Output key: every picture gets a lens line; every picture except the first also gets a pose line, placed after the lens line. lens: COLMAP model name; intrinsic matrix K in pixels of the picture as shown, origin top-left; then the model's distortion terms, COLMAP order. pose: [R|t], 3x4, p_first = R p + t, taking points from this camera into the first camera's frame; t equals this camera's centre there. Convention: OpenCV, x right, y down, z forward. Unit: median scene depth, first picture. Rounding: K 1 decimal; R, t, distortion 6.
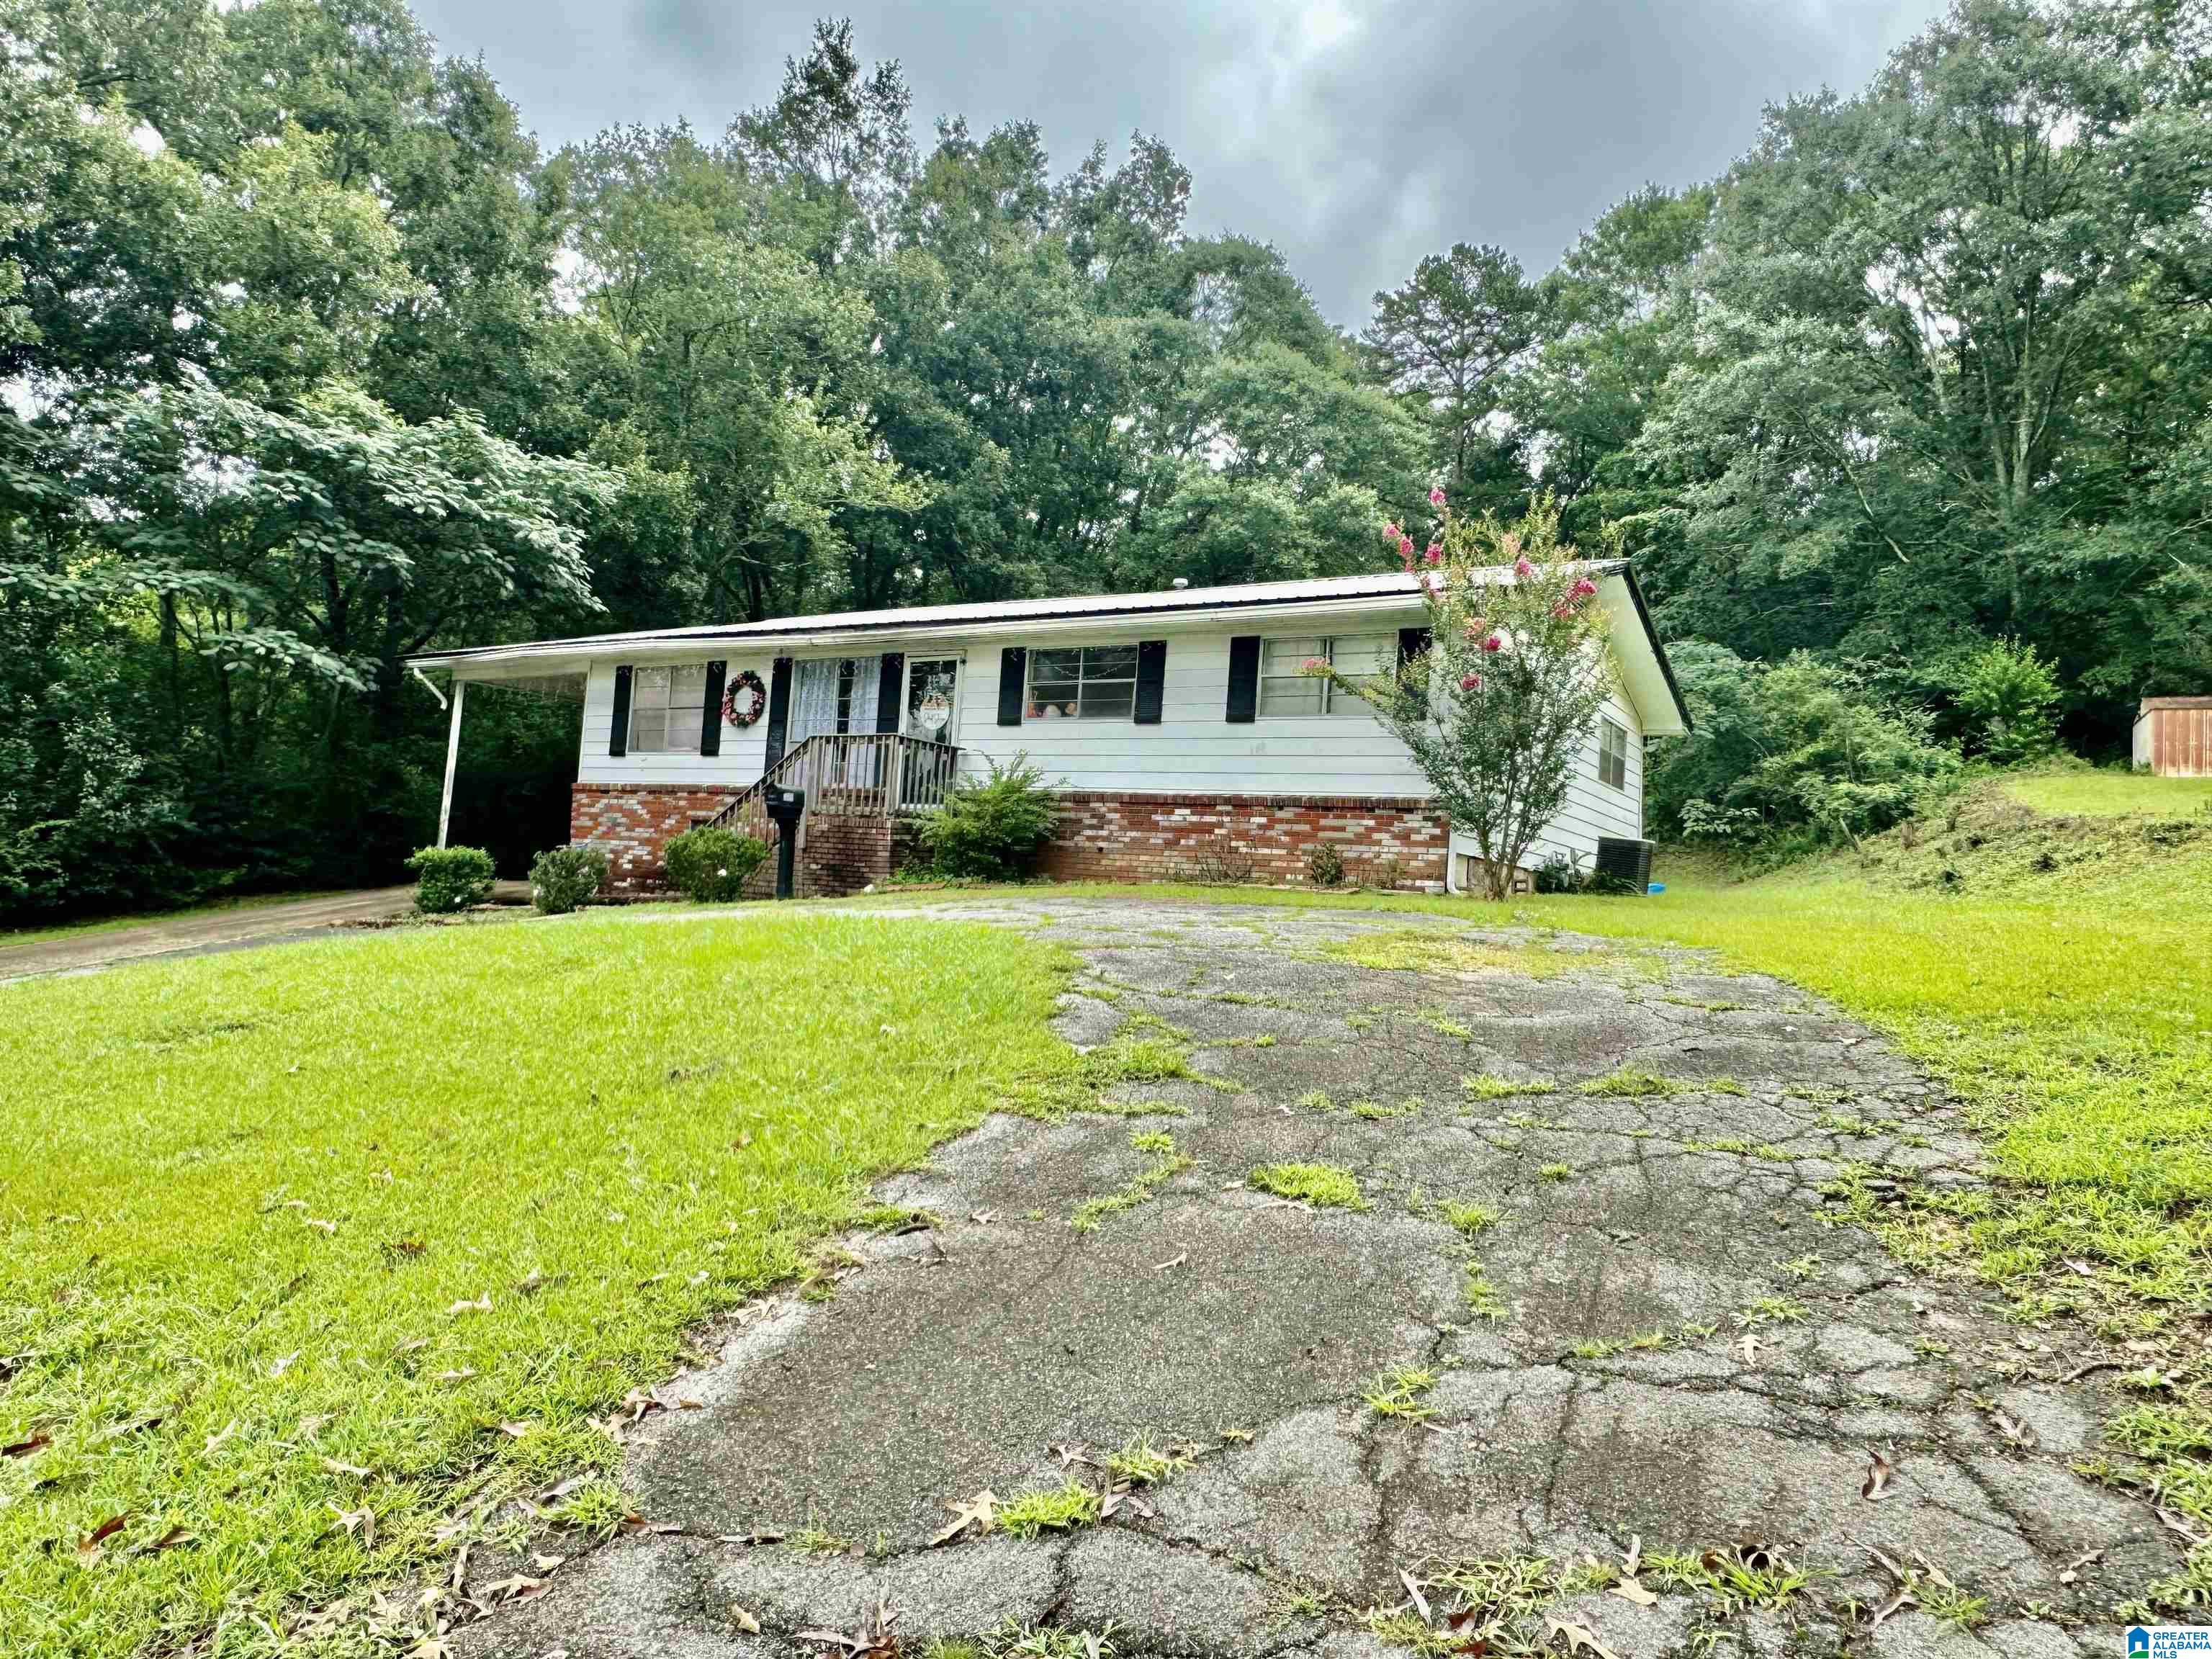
lens RADIAL K [[1439.1, 0, 1108.1], [0, 1439.1, 834.4], [0, 0, 1]] dist [0.001356, 0.000038]
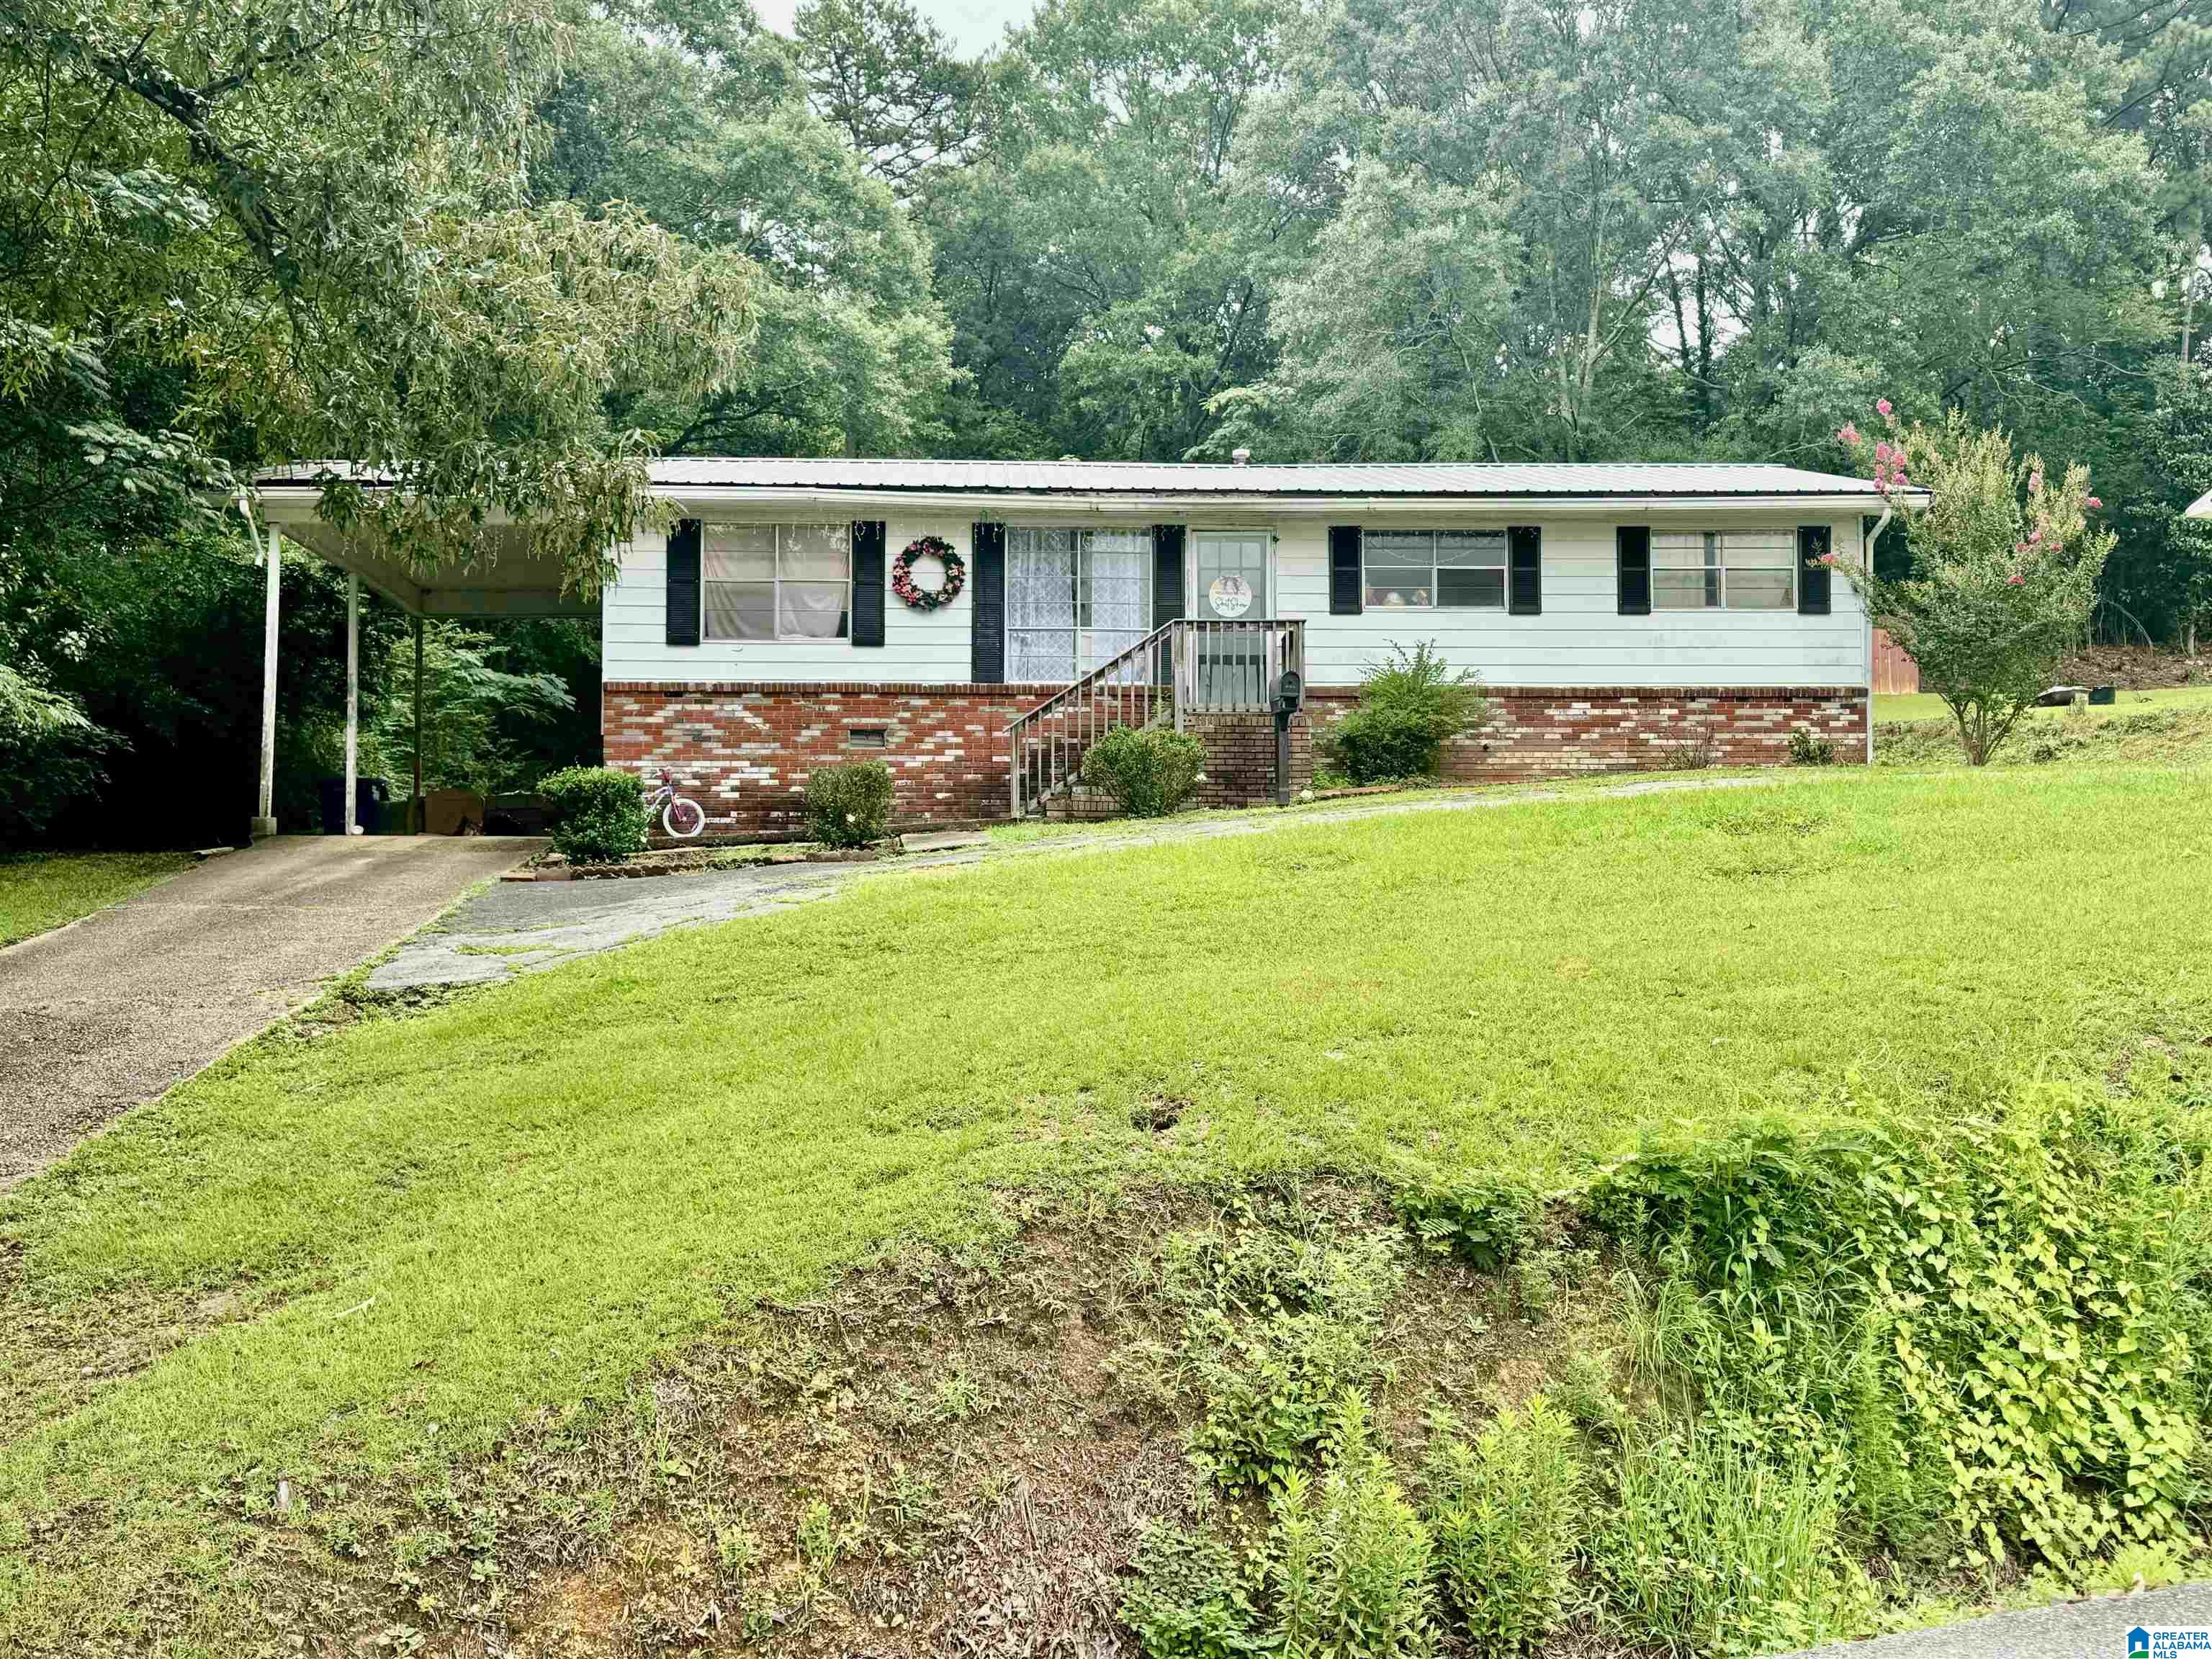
lens RADIAL K [[2181.8, 0, 1105.3], [0, 2181.8, 830.2], [0, 0, 1]] dist [0.115113, 0.000000]
pose [[0.817869, -0.033126, 0.574450, -0.863047], [0.028834, 0.999447, 0.016581, 0.028101], [-0.574681, 0.003002, 0.818372, -0.019679]]
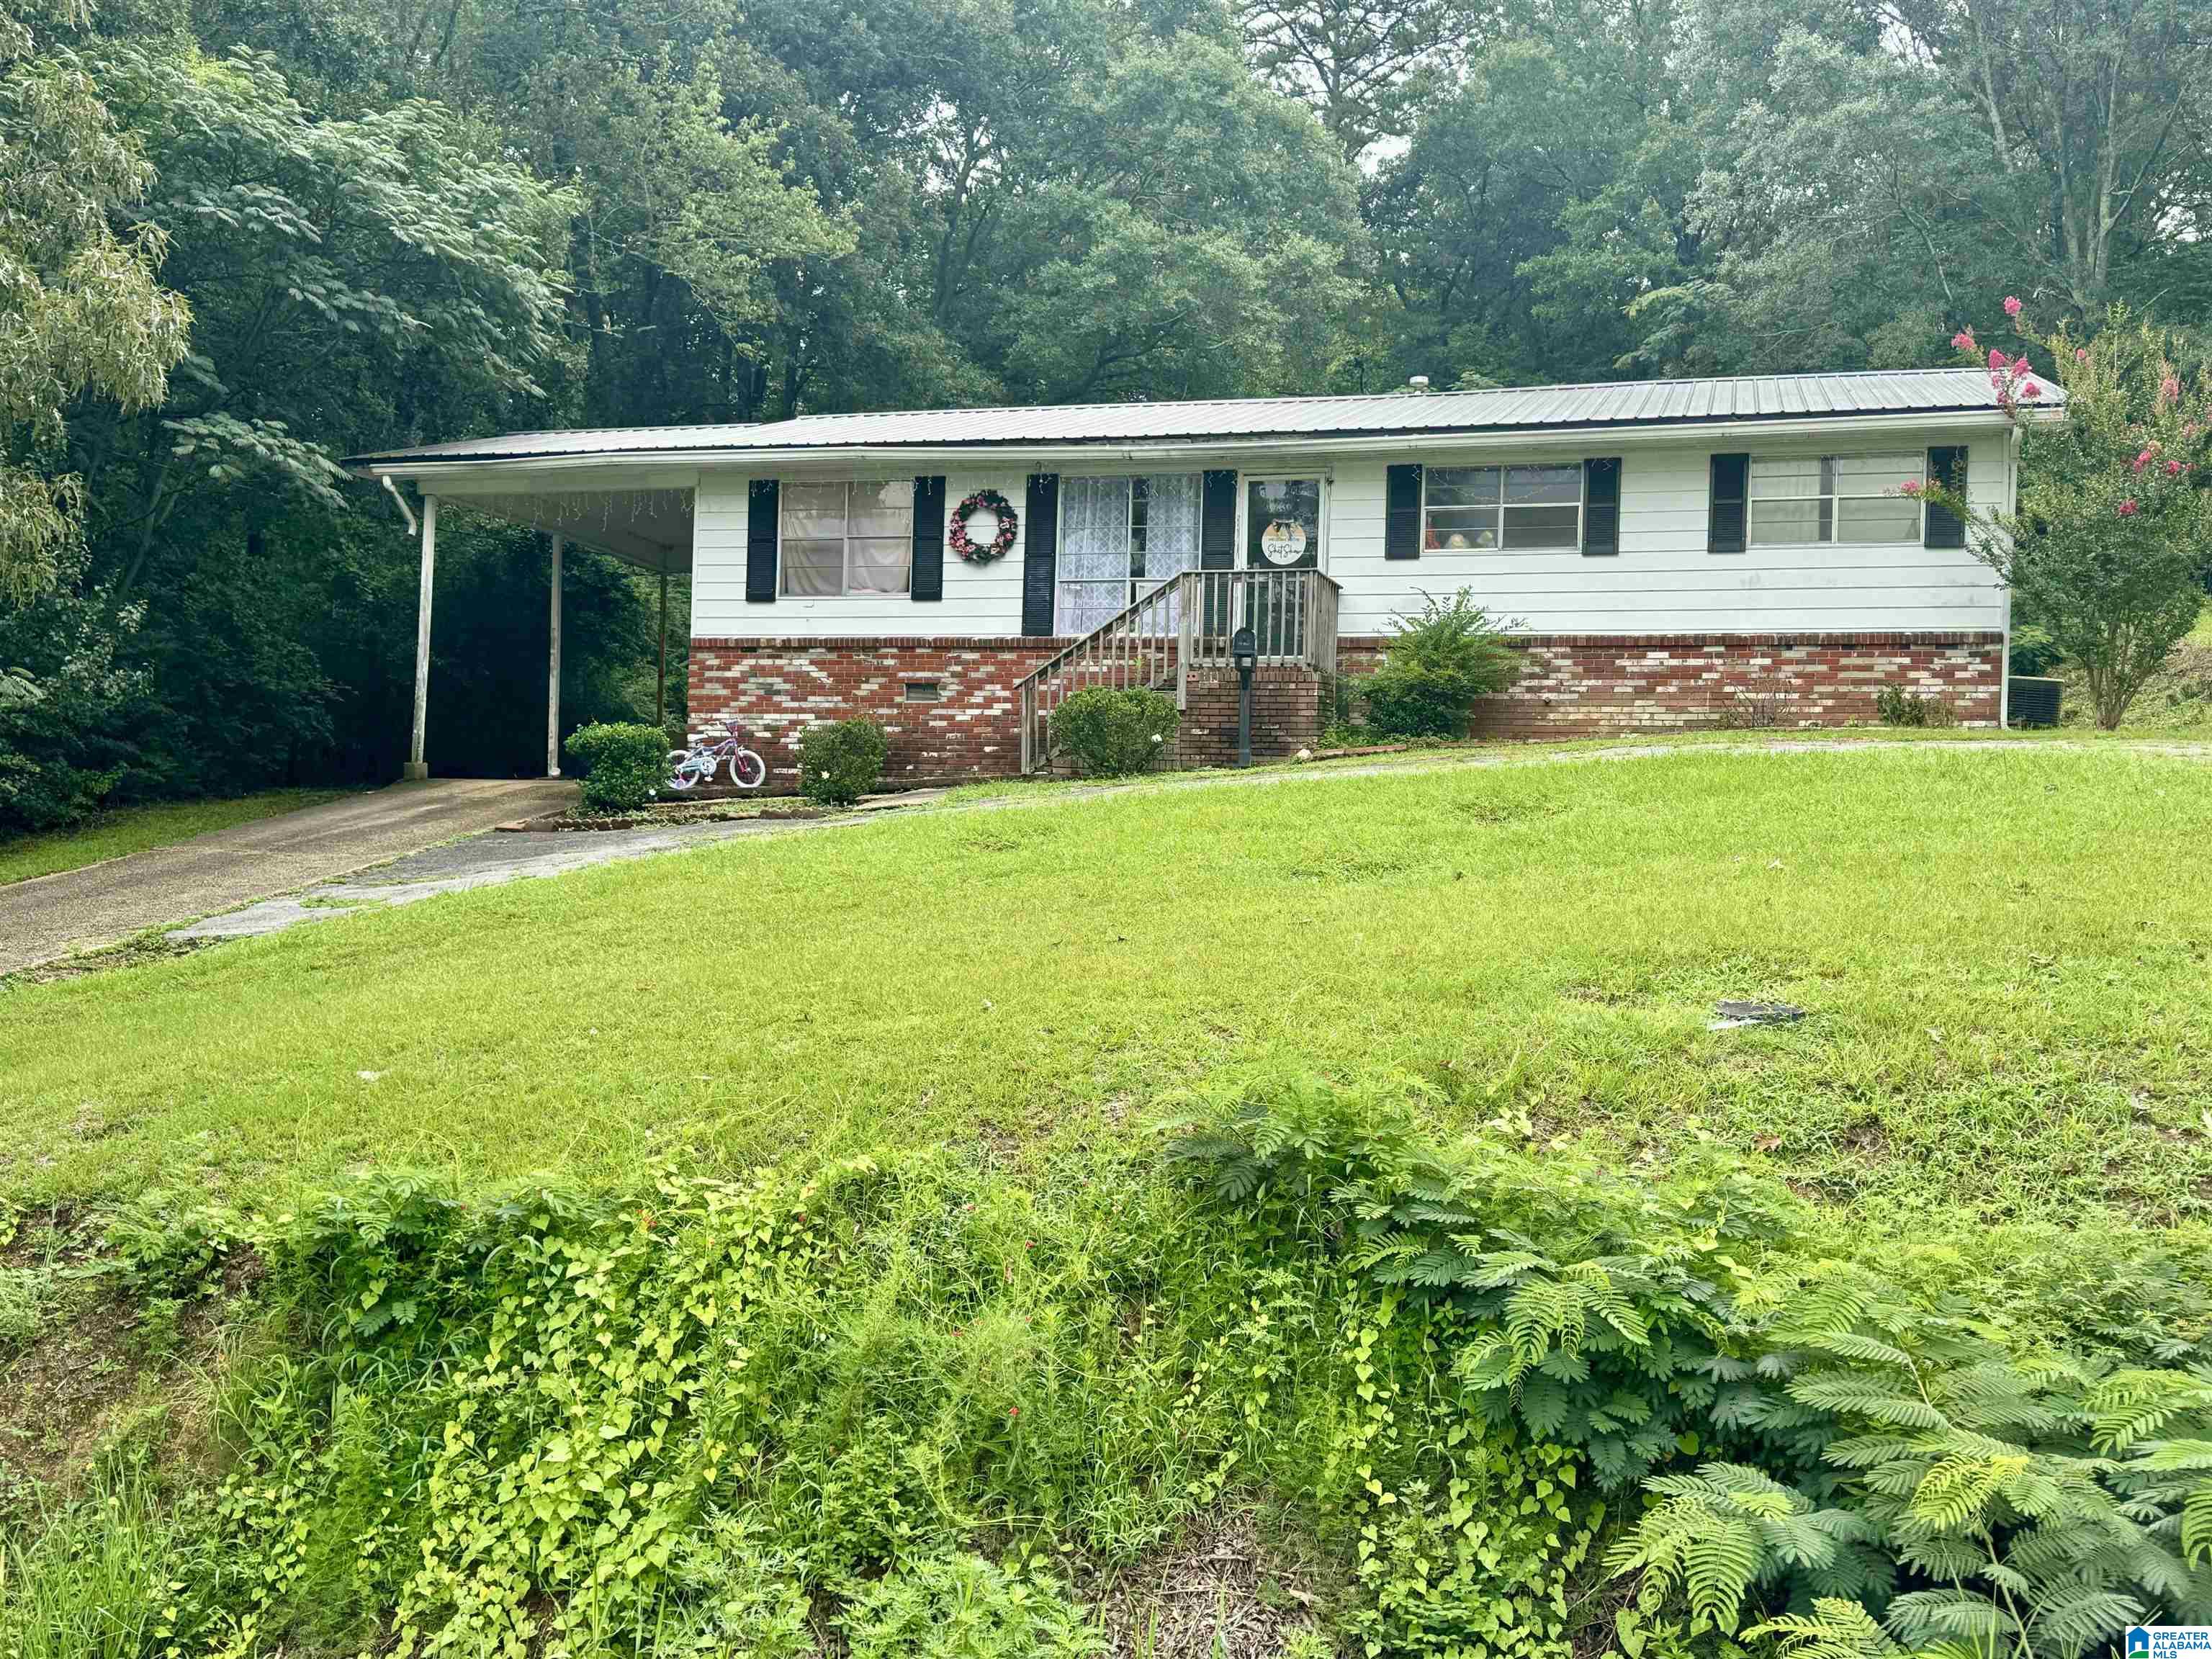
lens RADIAL K [[2181.8, 0, 1109.4], [0, 2181.8, 824.6], [0, 0, 1]] dist [0.115113, 0.000000]
pose [[0.959370, -0.035628, 0.279893, -0.528125], [0.023945, 0.998698, 0.045050, 0.015577], [-0.281134, -0.036518, 0.958974, -0.160931]]
